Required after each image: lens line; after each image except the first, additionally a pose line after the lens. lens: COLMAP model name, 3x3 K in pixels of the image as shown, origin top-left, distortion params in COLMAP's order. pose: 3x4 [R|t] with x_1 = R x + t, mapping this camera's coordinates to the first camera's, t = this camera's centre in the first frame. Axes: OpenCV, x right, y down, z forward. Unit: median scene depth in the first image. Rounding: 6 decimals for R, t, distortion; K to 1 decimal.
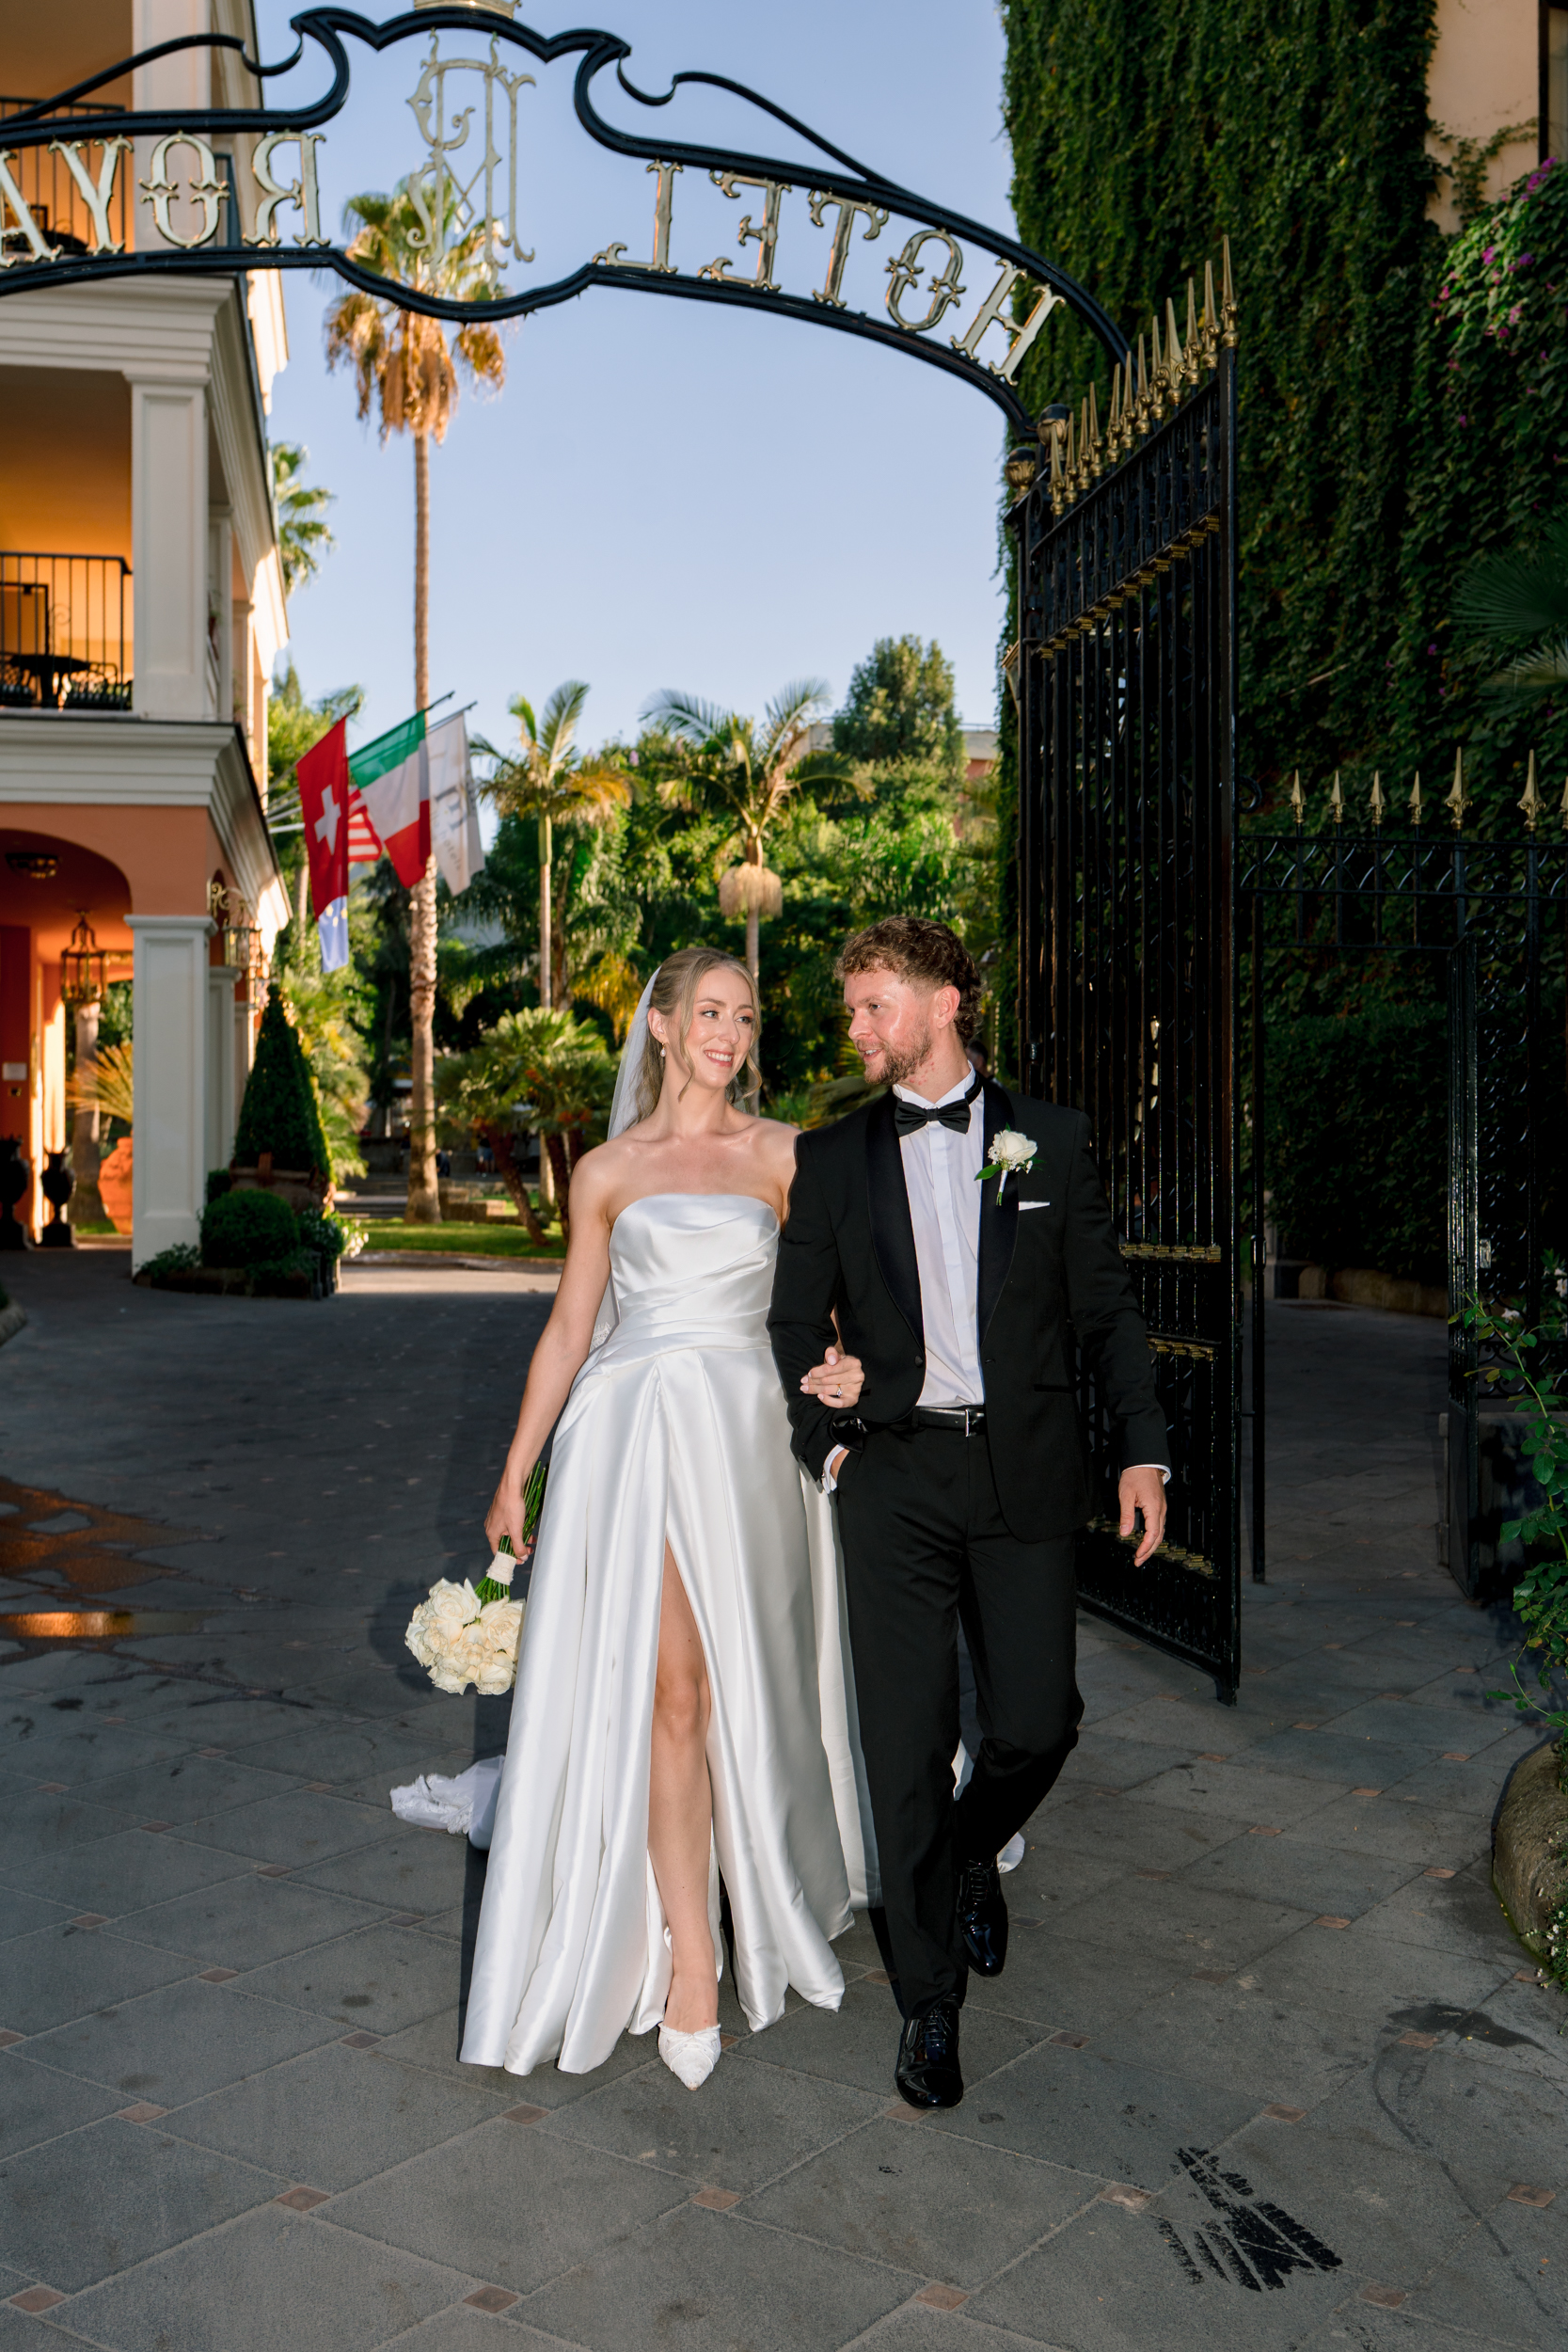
lens RADIAL K [[2316.1, 0, 784.0], [0, 2316.1, 1176.0], [0, 0, 1]] dist [-0.003208, 0.011721]
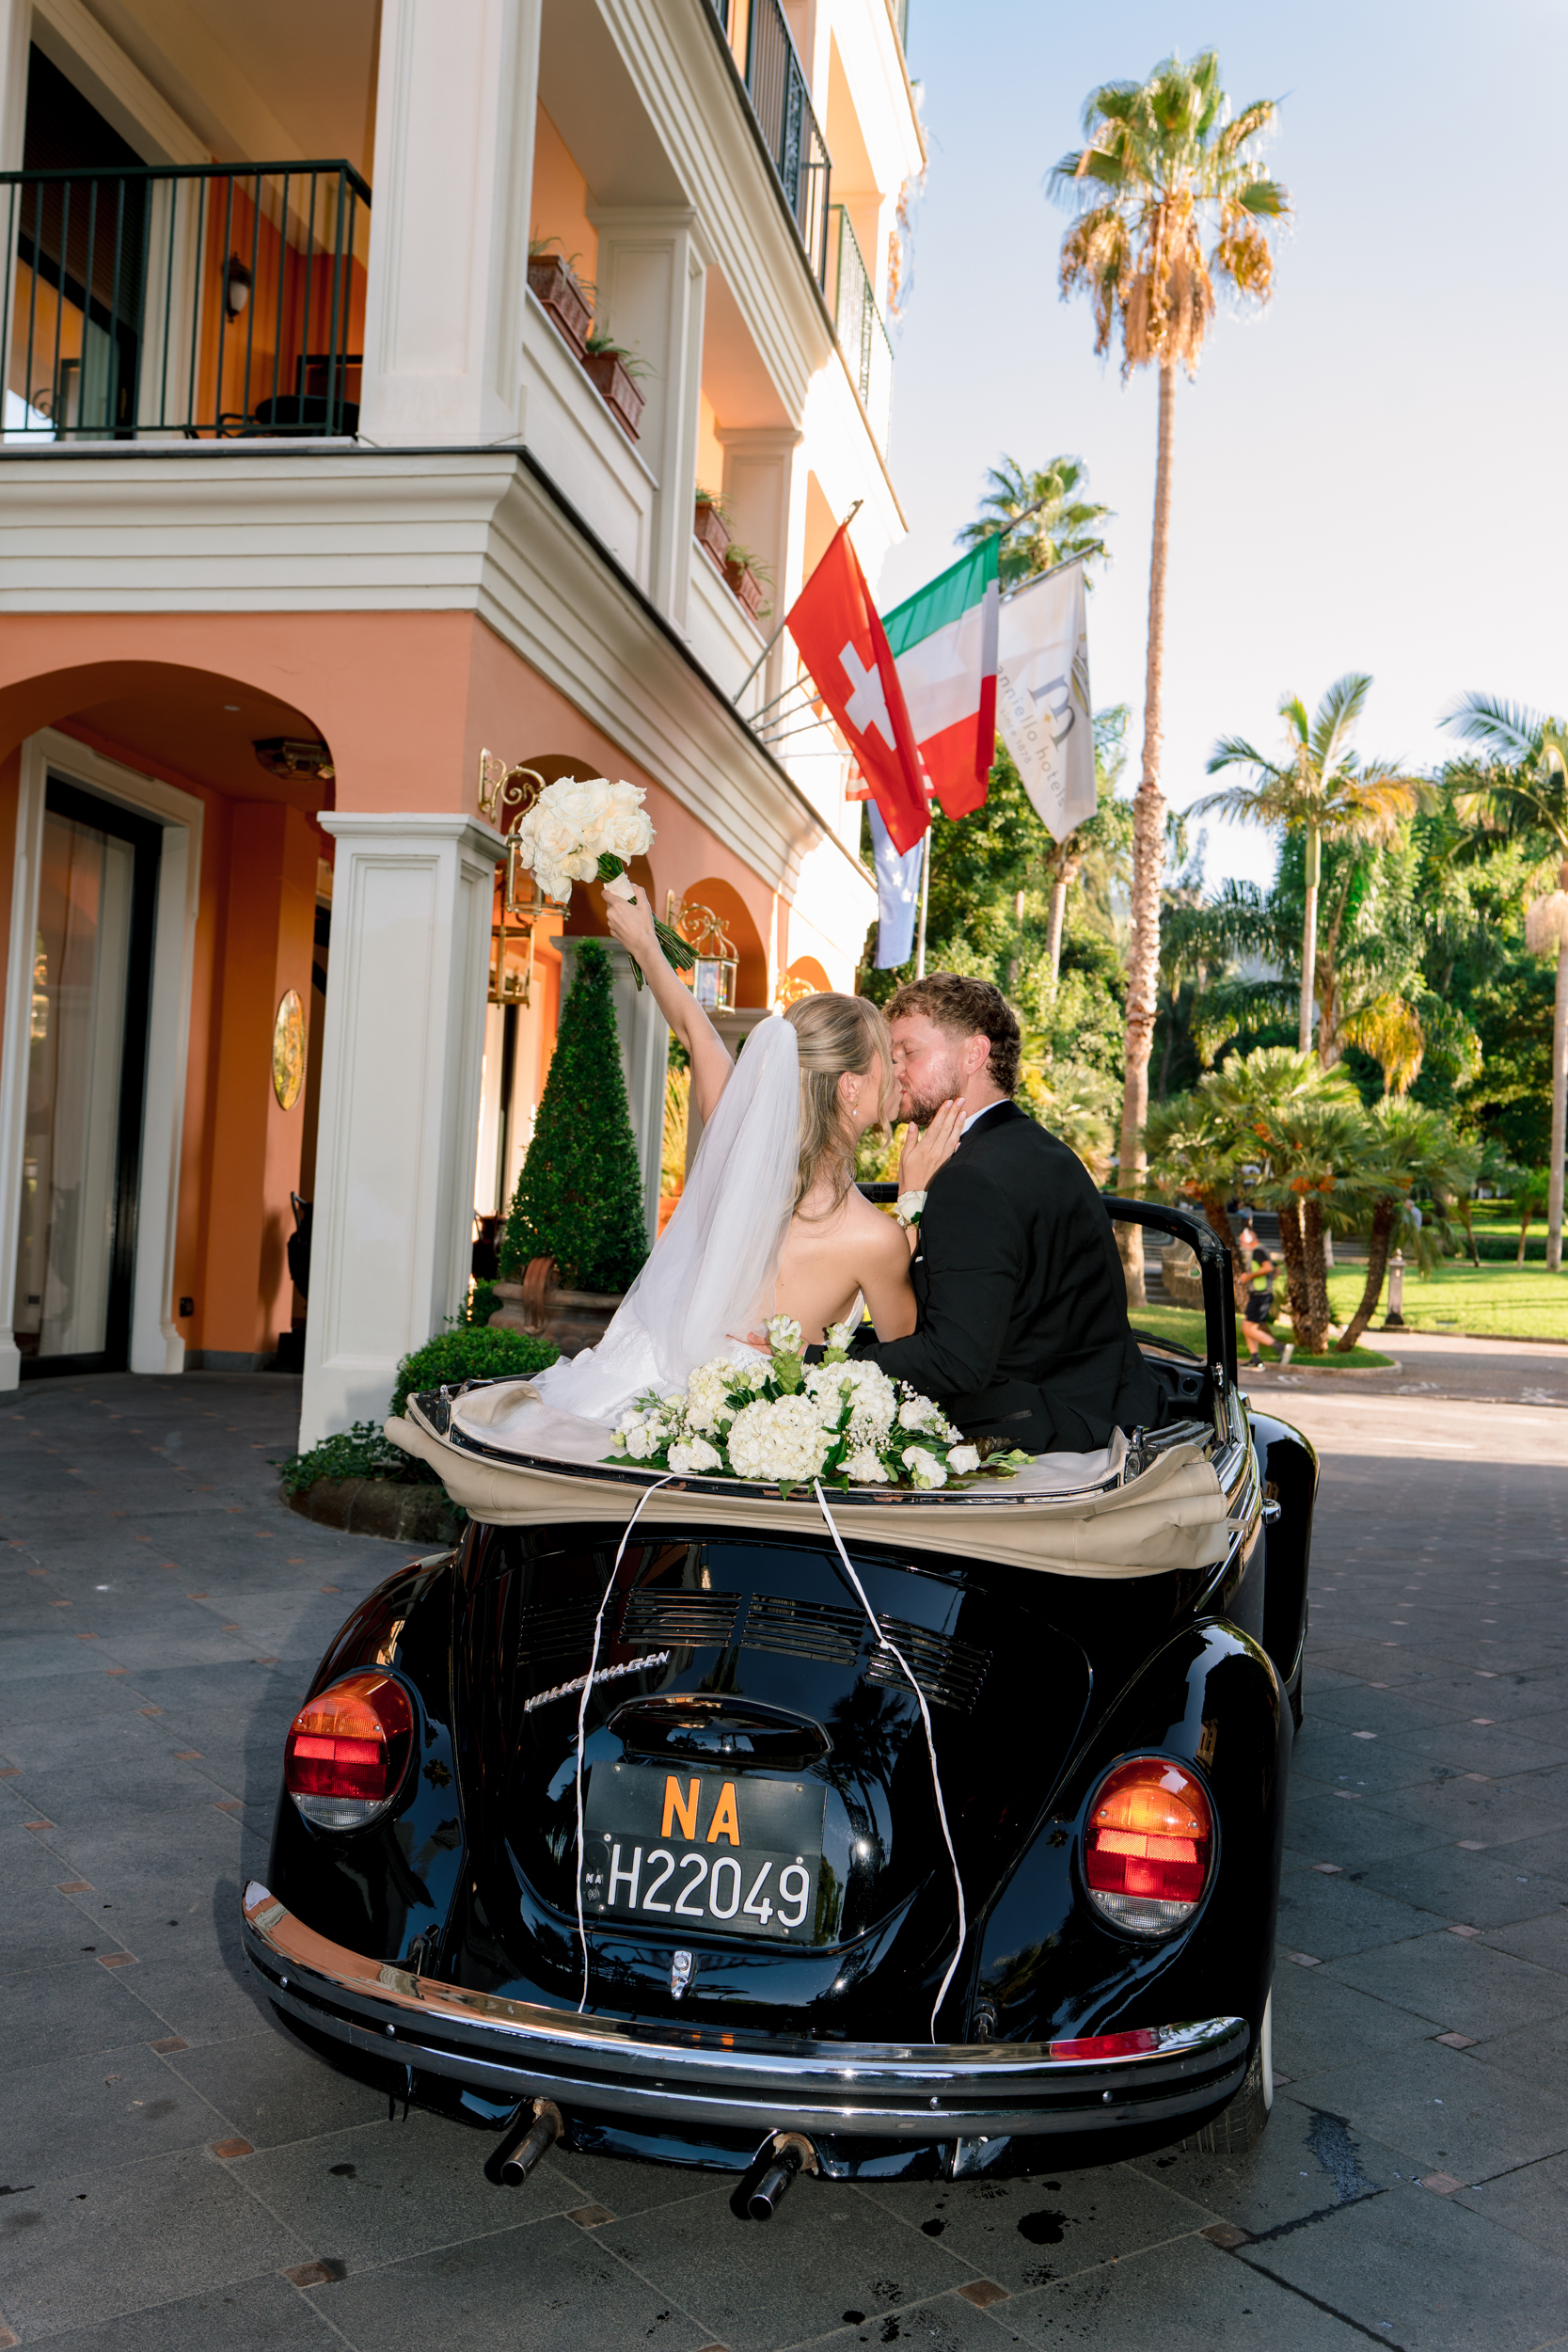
lens RADIAL K [[2170.6, 0, 784.0], [0, 2170.6, 1176.0], [0, 0, 1]] dist [-0.017410, -0.016259]
pose [[0.935402, 0.041541, -0.351138, 0.000721], [-0.048792, 0.998739, -0.011822, -0.010191], [0.350204, 0.028190, 0.936249, 0.222345]]
